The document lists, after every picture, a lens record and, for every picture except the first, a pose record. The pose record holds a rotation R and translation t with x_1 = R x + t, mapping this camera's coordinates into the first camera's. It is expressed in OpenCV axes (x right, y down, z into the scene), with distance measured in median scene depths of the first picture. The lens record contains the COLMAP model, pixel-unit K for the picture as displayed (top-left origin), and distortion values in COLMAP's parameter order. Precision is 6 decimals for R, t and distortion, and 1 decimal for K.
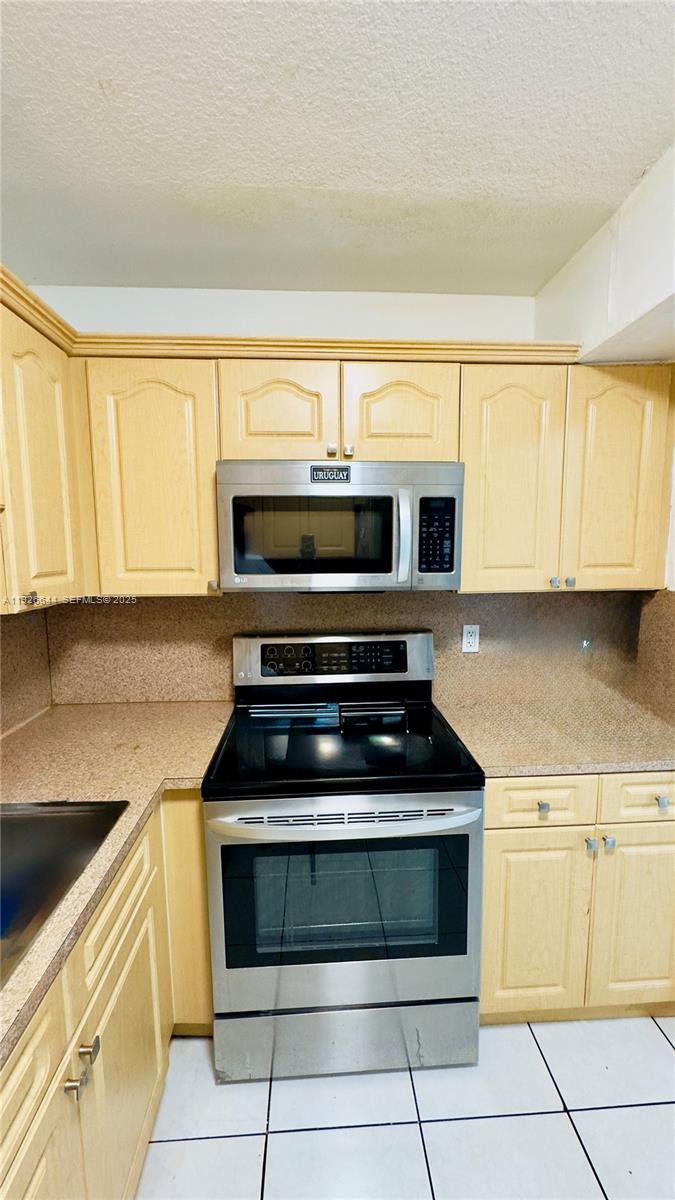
lens RADIAL K [[503.6, 0, 339.6], [0, 503.6, 596.9], [0, 0, 1]] dist [-0.005085, -0.000453]
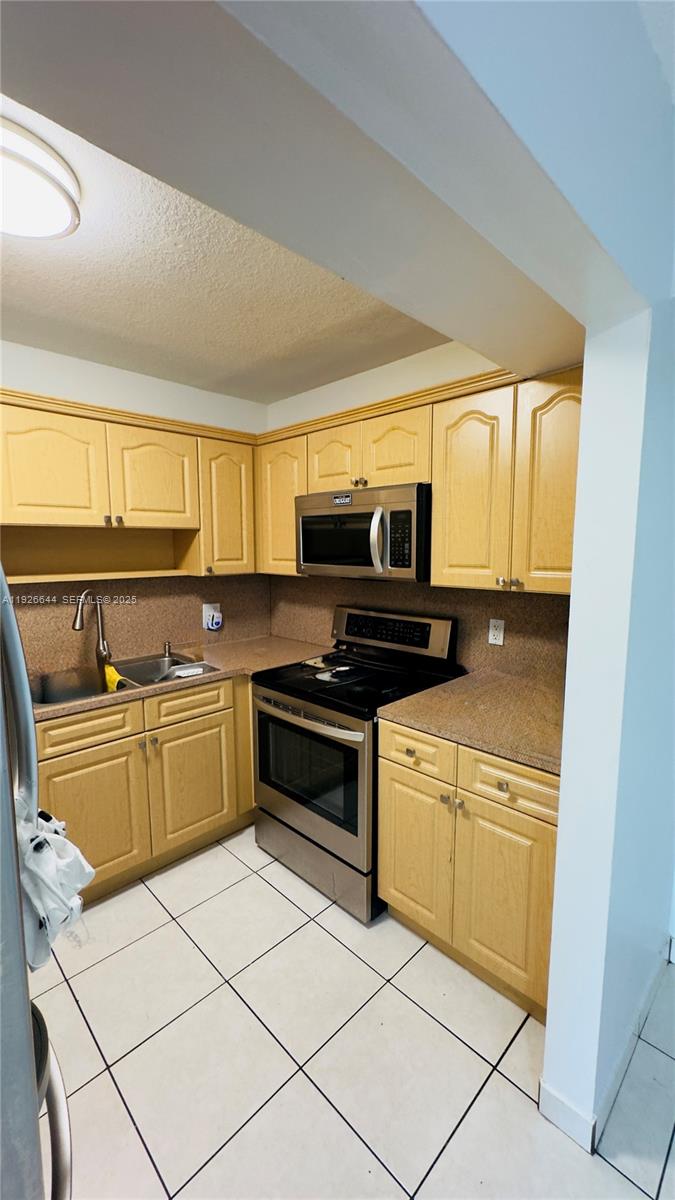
lens RADIAL K [[476.7, 0, 341.6], [0, 476.7, 602.6], [0, 0, 1]] dist [-0.001594, -0.000074]
pose [[0.666739, 0.093380, -0.739419, 1.031345], [-0.088420, 0.995024, 0.045930, -0.000621], [0.740028, 0.034756, 0.671677, 0.040970]]
